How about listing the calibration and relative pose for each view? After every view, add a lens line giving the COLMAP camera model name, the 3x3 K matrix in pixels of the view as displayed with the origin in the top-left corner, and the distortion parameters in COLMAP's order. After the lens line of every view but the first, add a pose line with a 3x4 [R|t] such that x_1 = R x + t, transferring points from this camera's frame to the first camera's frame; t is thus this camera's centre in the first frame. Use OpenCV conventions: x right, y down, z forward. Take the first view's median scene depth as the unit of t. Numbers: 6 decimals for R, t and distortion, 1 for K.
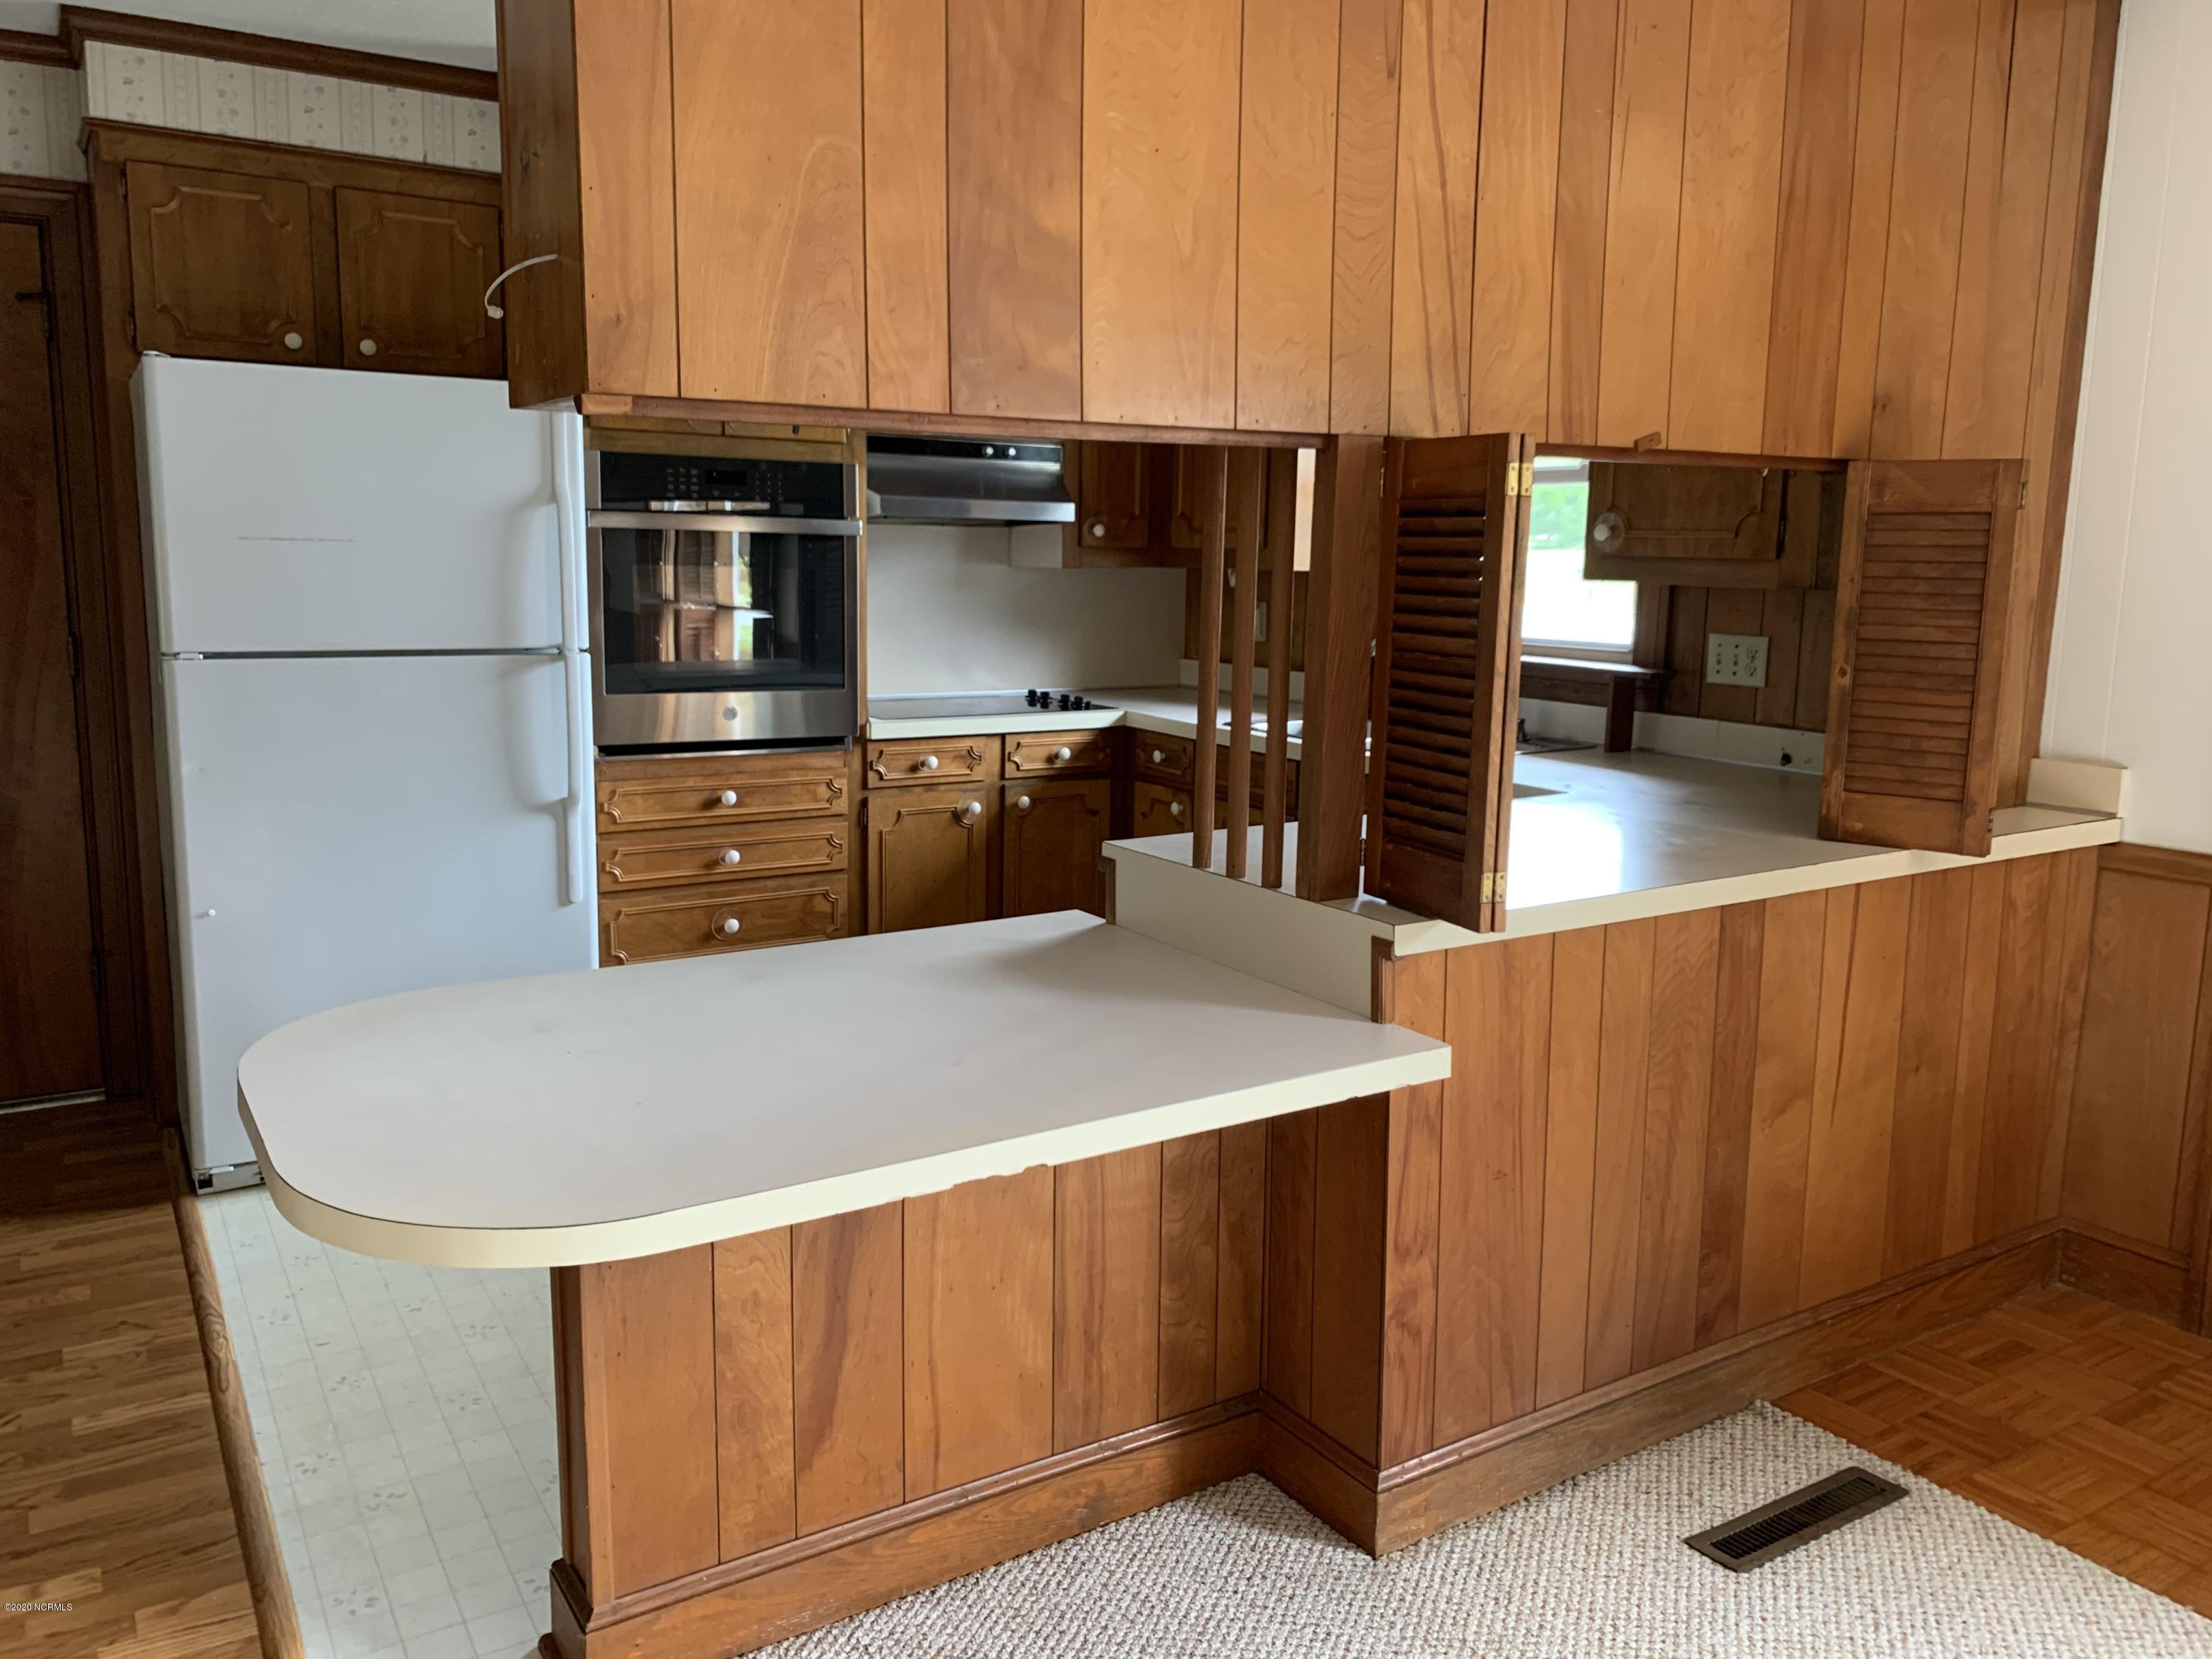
lens RADIAL K [[1701.9, 0, 1100.3], [0, 1701.9, 813.3], [0, 0, 1]] dist [0.066289, -0.069222]
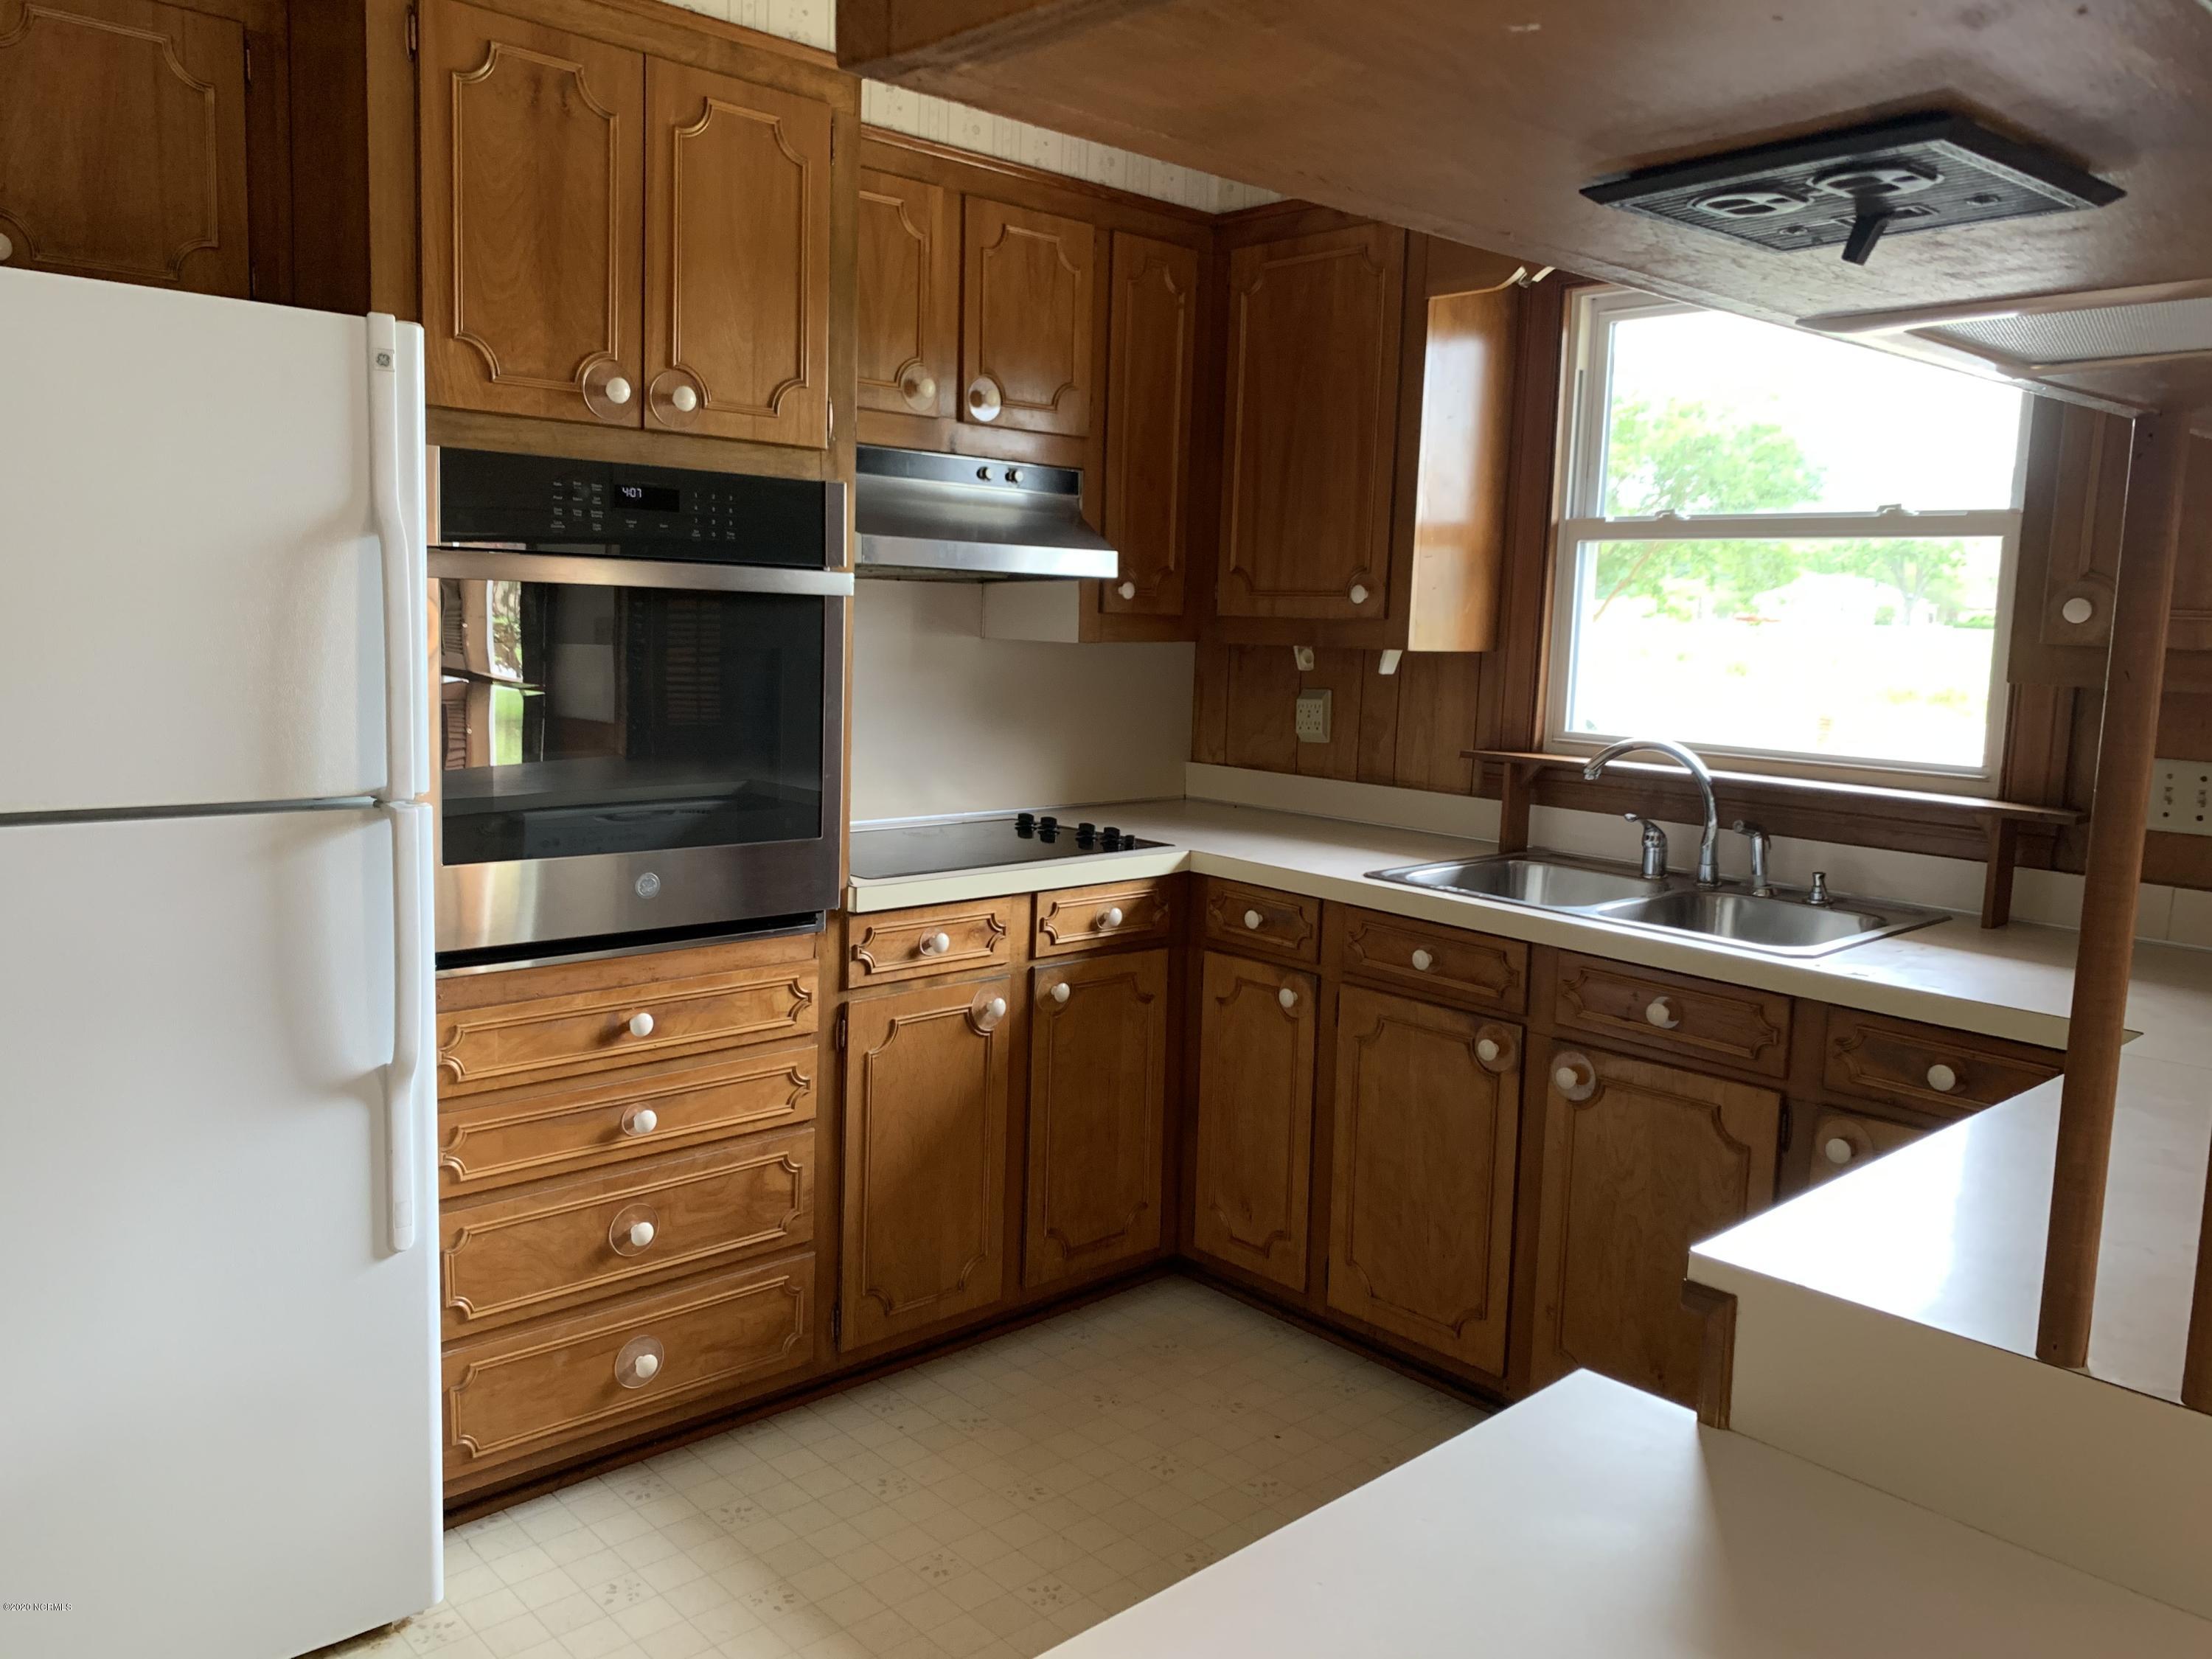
lens RADIAL K [[1701.9, 0, 1104.7], [0, 1701.9, 798.4], [0, 0, 1]] dist [0.066289, -0.069222]
pose [[0.981787, -0.008632, 0.189786, -0.164071], [0.015810, 0.999214, -0.036338, -0.061680], [-0.189324, 0.038677, 0.981153, 0.355977]]
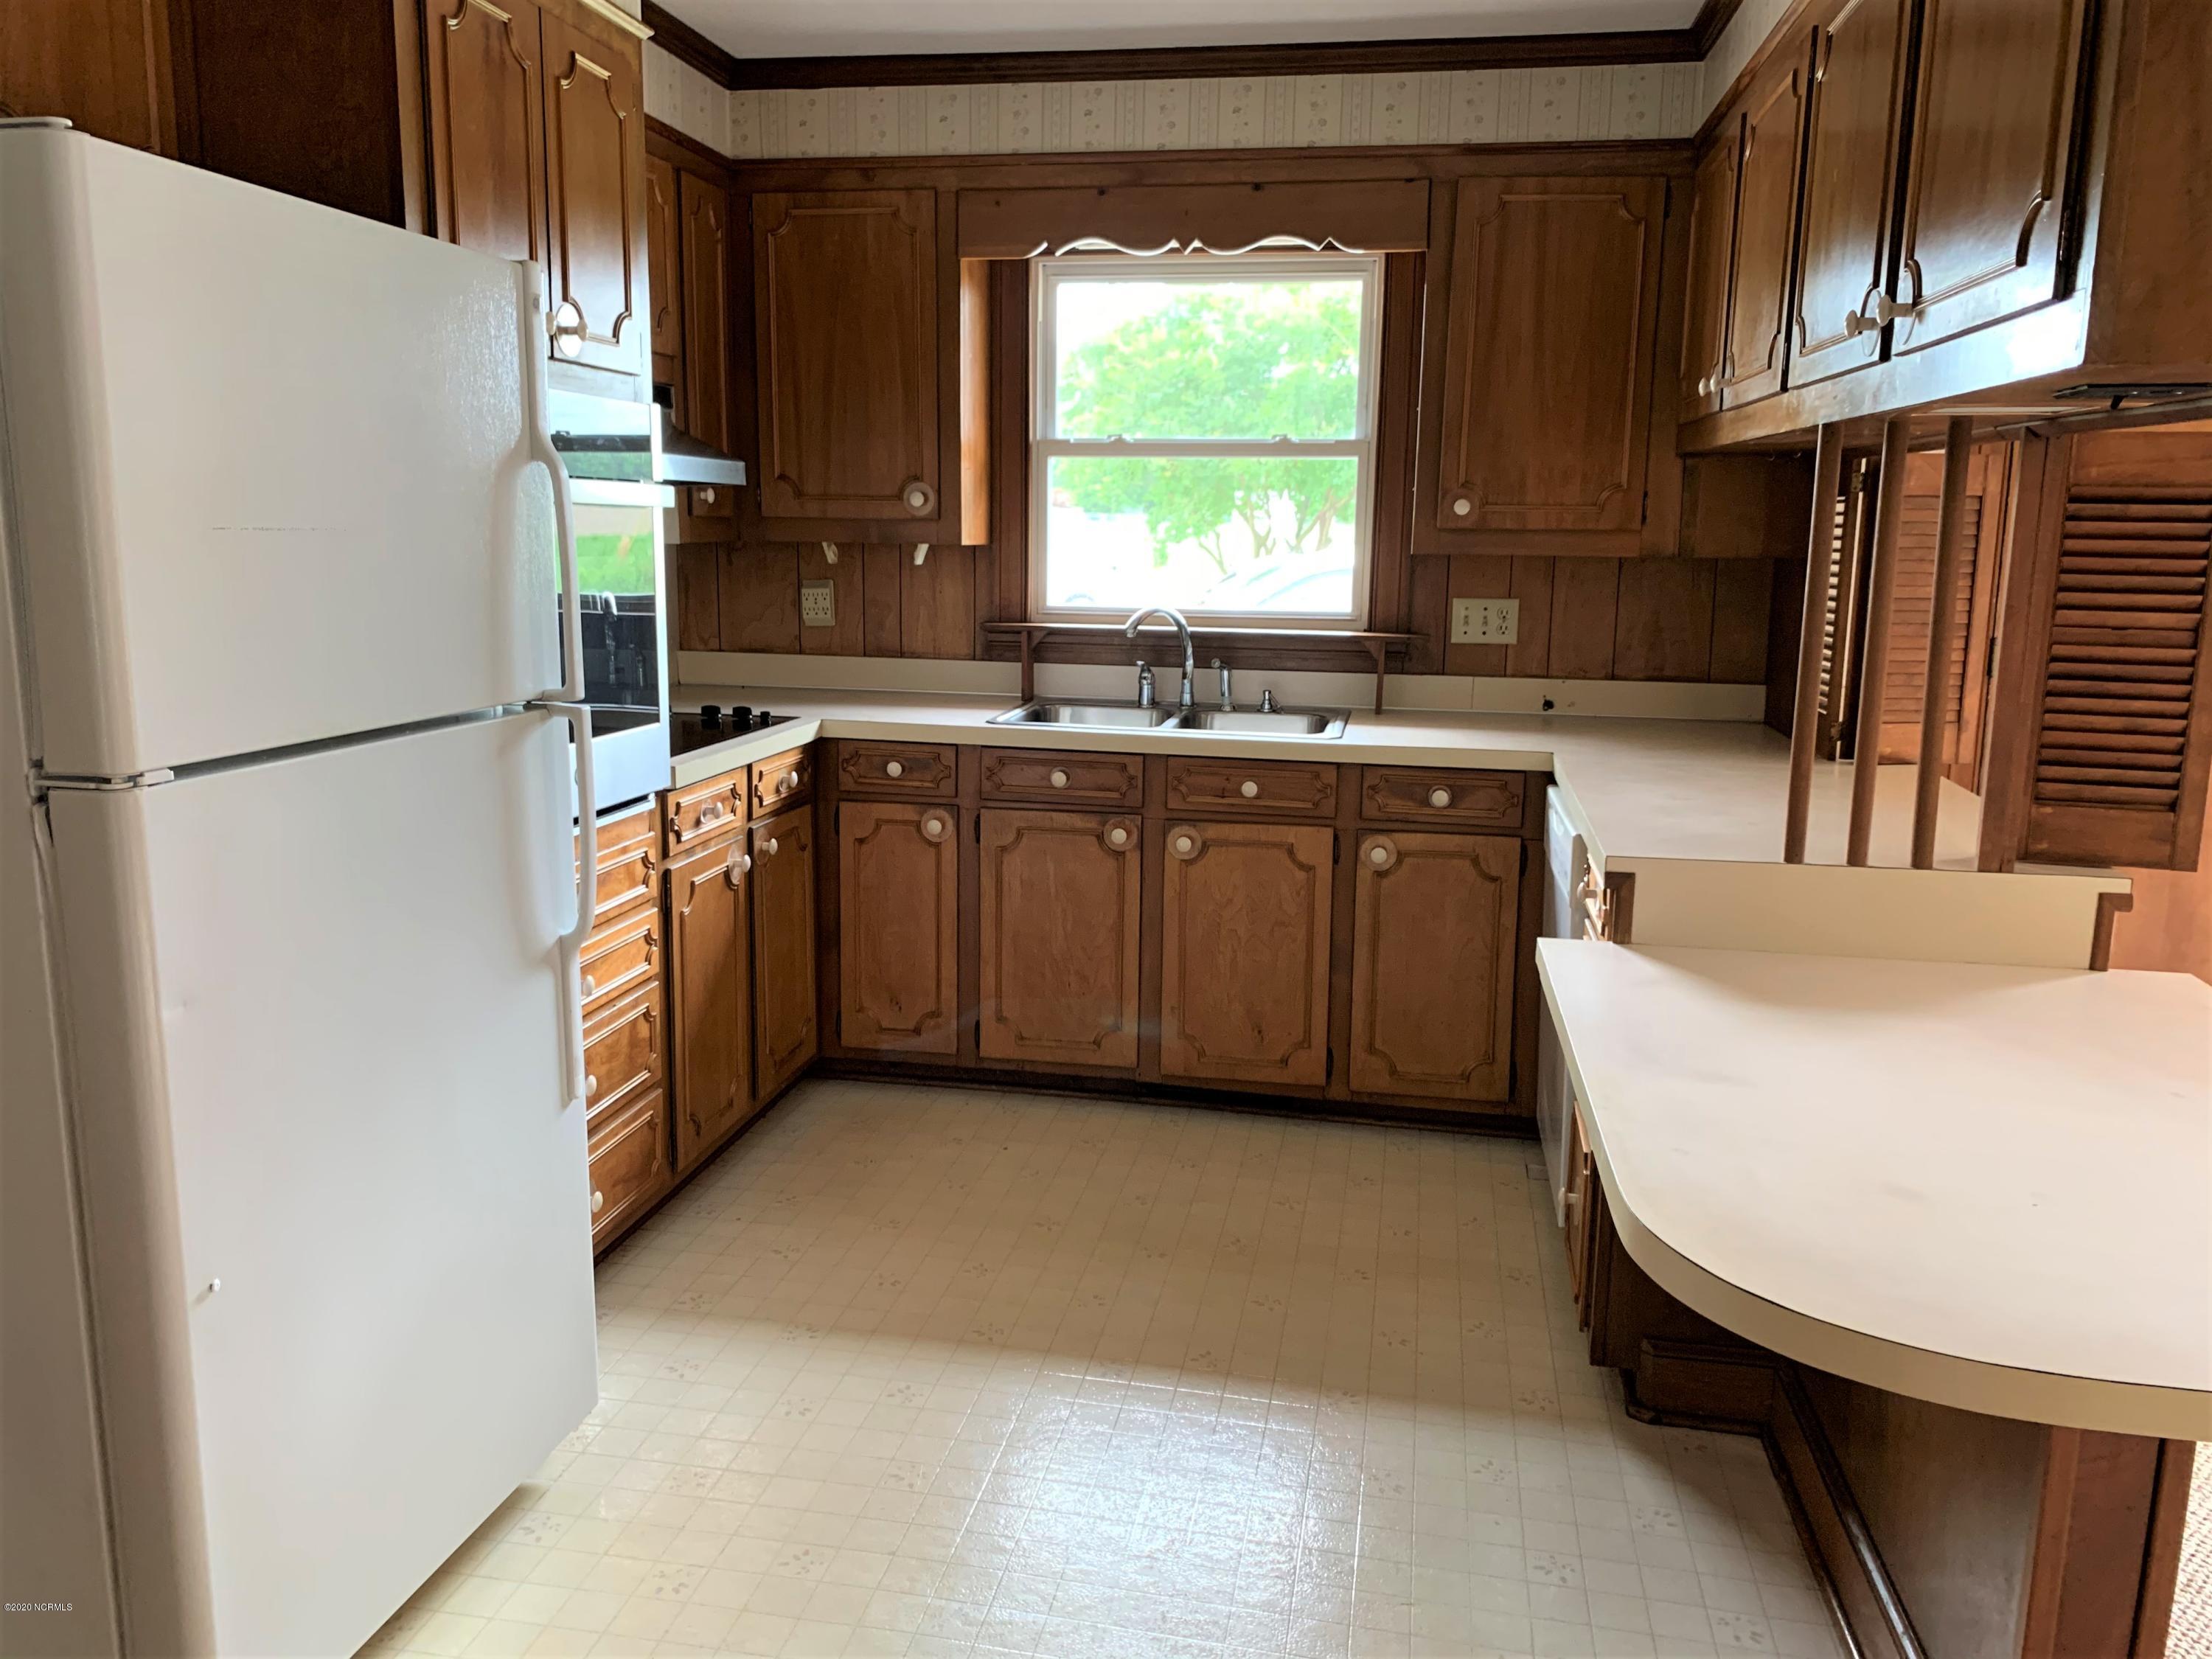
lens RADIAL K [[1701.9, 0, 1112.2], [0, 1701.9, 825.2], [0, 0, 1]] dist [0.066289, -0.069222]
pose [[0.666372, -0.139221, 0.732507, -0.547964], [0.113778, 0.989895, 0.084635, -0.068907], [-0.736887, 0.026945, 0.675478, 0.370787]]
